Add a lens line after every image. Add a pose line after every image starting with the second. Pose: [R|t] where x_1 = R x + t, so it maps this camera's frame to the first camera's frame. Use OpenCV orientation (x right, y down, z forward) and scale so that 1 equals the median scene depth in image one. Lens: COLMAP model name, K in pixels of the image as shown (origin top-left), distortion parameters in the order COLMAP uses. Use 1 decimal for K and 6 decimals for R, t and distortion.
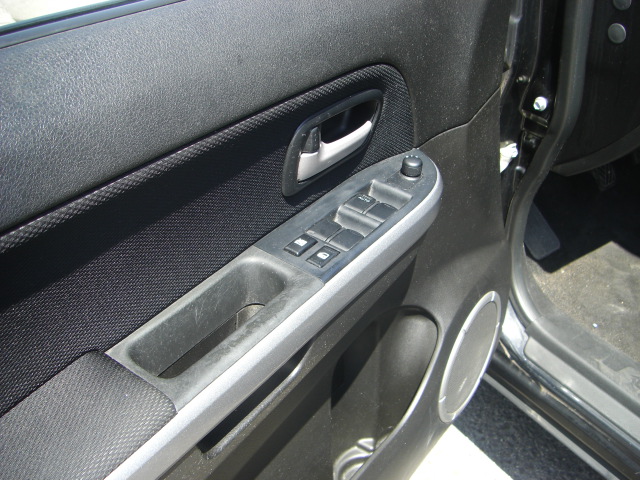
lens RADIAL K [[717.9, 0, 321.9], [0, 717.9, 236.6], [0, 0, 1]] dist [-0.139371, 0.000000]
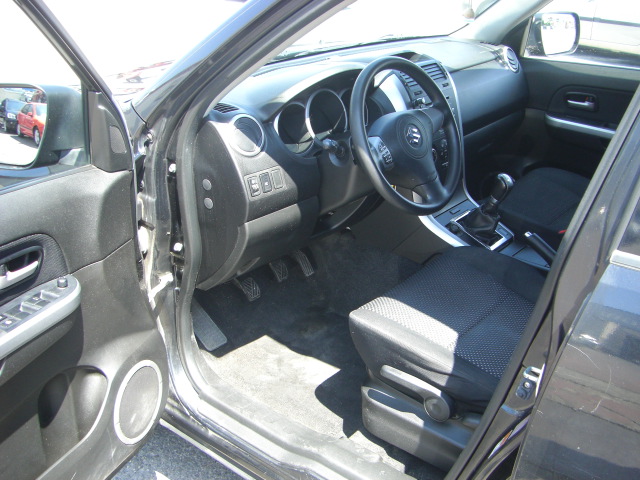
lens RADIAL K [[717.9, 0, 318.2], [0, 717.9, 243.6], [0, 0, 1]] dist [-0.139371, 0.000000]
pose [[0.965225, -0.057852, 0.254940, 0.200681], [0.107819, 0.976498, -0.186621, 0.151491], [-0.238152, 0.207618, 0.948777, -0.669809]]
